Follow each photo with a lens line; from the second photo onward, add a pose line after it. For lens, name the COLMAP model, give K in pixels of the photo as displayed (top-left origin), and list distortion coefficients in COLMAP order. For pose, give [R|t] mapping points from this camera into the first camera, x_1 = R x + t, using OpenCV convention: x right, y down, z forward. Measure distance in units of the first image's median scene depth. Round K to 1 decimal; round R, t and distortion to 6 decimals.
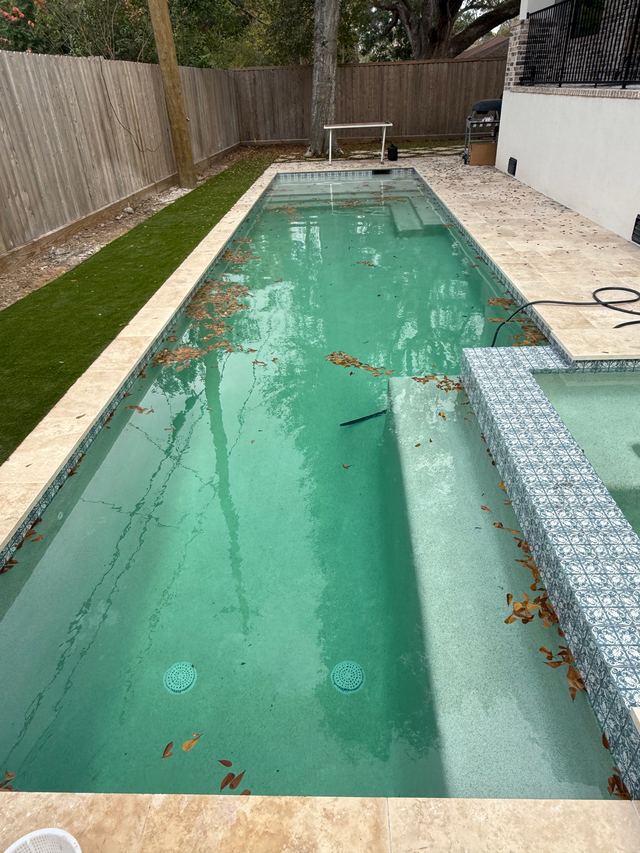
lens RADIAL K [[561.7, 0, 319.4], [0, 561.7, 421.3], [0, 0, 1]] dist [0.005352, -0.004606]
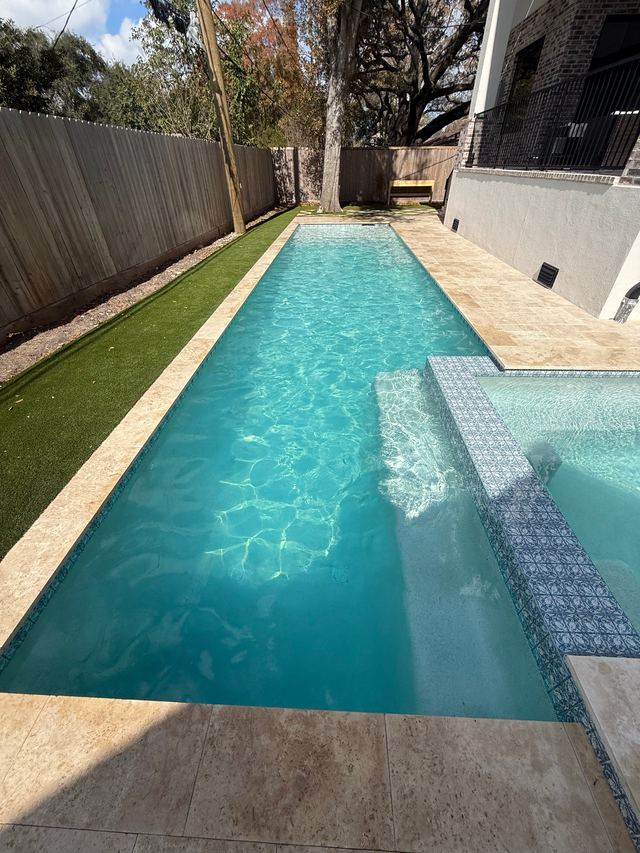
lens RADIAL K [[337.4, 0, 321.7], [0, 337.4, 426.2], [0, 0, 1]] dist [0.000424, -0.000880]
pose [[0.999489, 0.030300, 0.010139, -0.022397], [-0.031314, 0.991989, 0.122382, -0.043659], [-0.006350, -0.122637, 0.992431, 0.097114]]
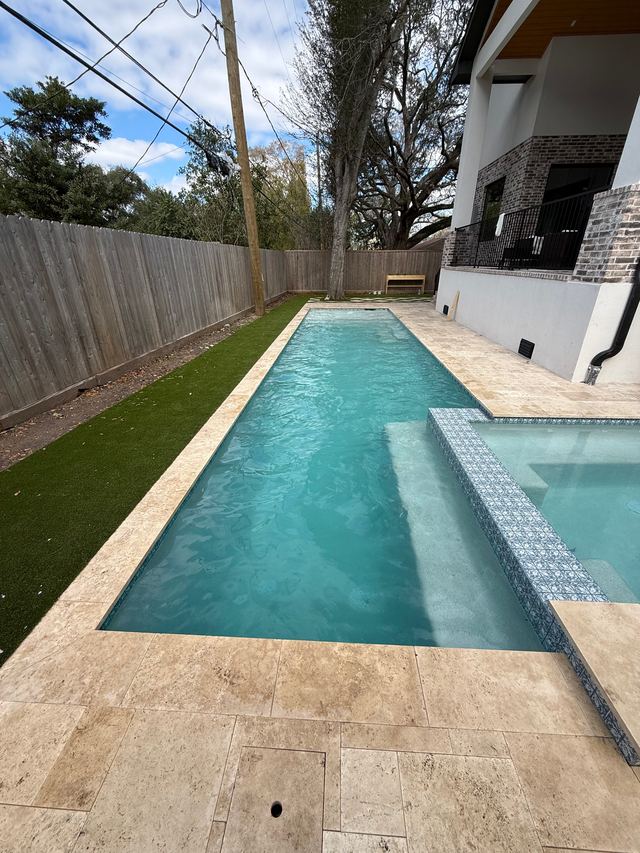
lens RADIAL K [[337.4, 0, 321.8], [0, 337.4, 425.0], [0, 0, 1]] dist [0.000424, -0.000880]
pose [[0.999228, 0.039259, -0.001727, -0.071331], [-0.039263, 0.995587, -0.085232, 0.025188], [-0.001626, 0.085234, 0.996360, -0.047380]]
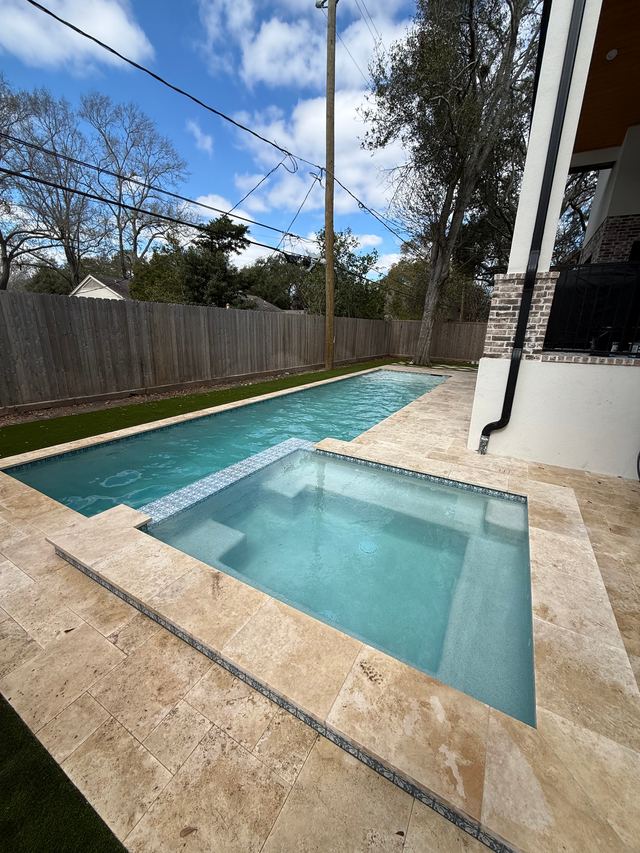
lens RADIAL K [[337.4, 0, 321.3], [0, 337.4, 424.3], [0, 0, 1]] dist [0.000424, -0.000880]
pose [[0.883666, 0.196755, -0.424760, 0.856391], [-0.296200, 0.937649, -0.181880, 0.032005], [0.362490, 0.286535, 0.886847, -0.168436]]
